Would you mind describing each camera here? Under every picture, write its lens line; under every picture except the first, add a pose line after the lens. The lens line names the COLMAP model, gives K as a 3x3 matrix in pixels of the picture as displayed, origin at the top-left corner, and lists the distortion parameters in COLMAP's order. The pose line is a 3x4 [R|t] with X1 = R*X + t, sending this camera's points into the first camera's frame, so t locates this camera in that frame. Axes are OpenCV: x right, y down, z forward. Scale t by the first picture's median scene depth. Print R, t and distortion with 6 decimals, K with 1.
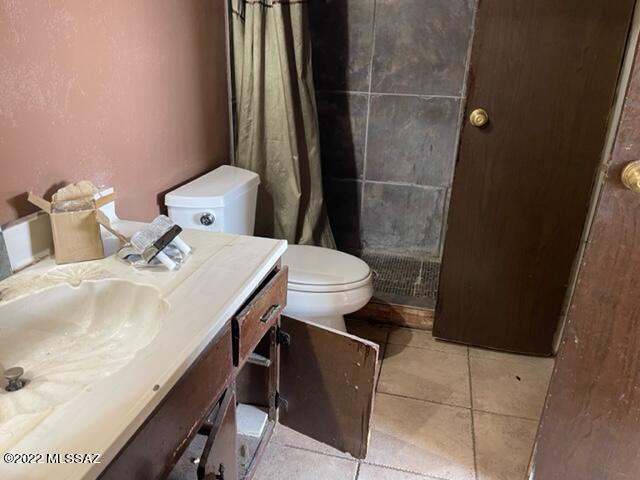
lens RADIAL K [[490.3, 0, 318.1], [0, 490.3, 243.0], [0, 0, 1]] dist [0.079711, -0.114103]
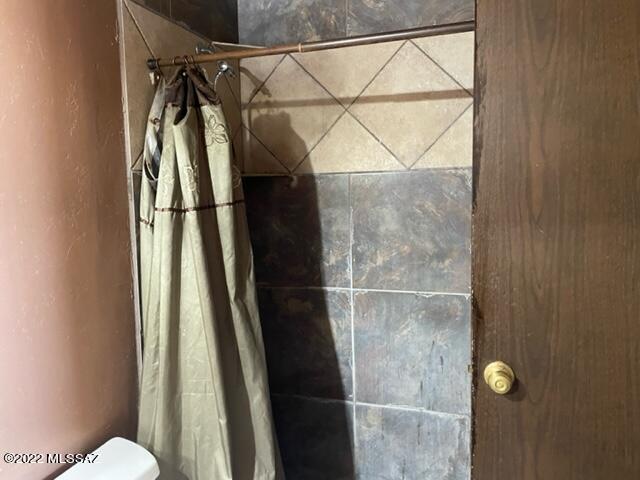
lens RADIAL K [[490.3, 0, 307.2], [0, 490.3, 232.0], [0, 0, 1]] dist [0.079711, -0.114103]
pose [[0.995734, -0.050109, -0.077482, 0.104792], [0.025403, 0.956118, -0.291879, -0.177545], [0.088707, 0.288665, 0.953312, 0.250917]]
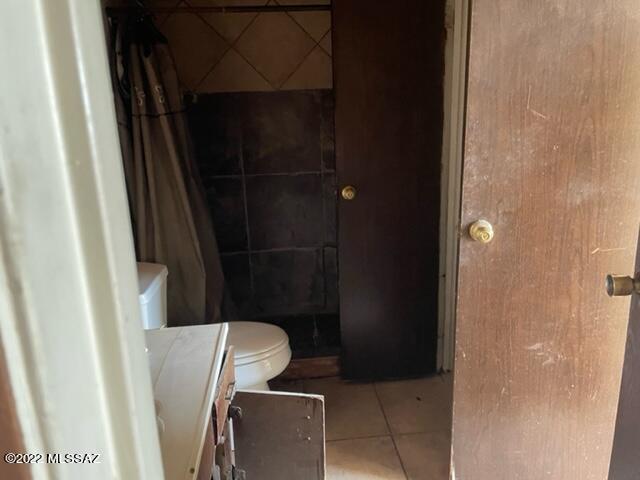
lens RADIAL K [[490.3, 0, 319.1], [0, 490.3, 230.3], [0, 0, 1]] dist [0.079711, -0.114103]
pose [[0.942443, -0.143537, 0.301991, -0.095414], [0.184484, 0.976478, -0.111609, -0.025980], [-0.278867, 0.160898, 0.946755, -0.095693]]
